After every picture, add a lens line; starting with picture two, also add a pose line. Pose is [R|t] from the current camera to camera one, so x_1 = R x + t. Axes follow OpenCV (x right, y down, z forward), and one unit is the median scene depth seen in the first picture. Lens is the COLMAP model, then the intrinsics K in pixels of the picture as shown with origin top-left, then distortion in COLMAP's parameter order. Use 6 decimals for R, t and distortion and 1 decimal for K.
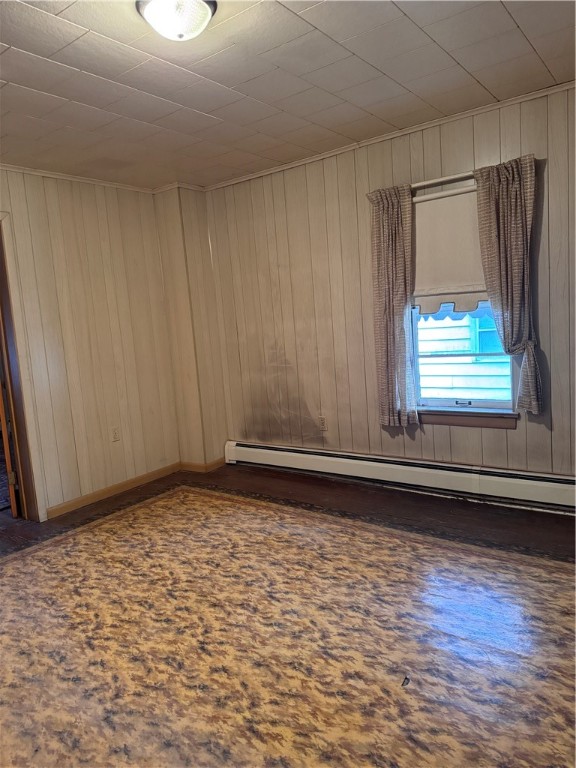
lens RADIAL K [[542.4, 0, 287.9], [0, 542.4, 382.5], [0, 0, 1]] dist [0.059881, -0.044952]
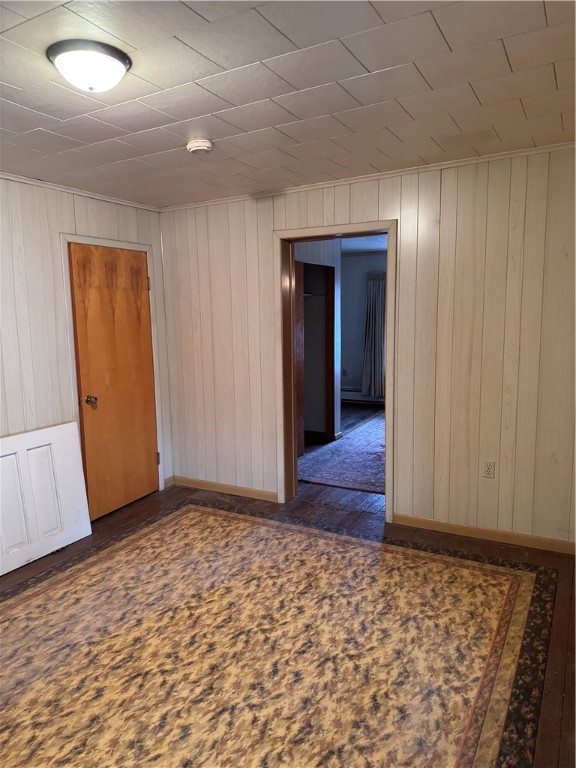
lens RADIAL K [[542.4, 0, 275.3], [0, 542.4, 403.1], [0, 0, 1]] dist [0.059881, -0.044952]
pose [[0.119548, 0.247952, -0.961368, 0.614803], [-0.101243, 0.966309, 0.236636, -0.245742], [0.987653, 0.069042, 0.140623, 0.853633]]
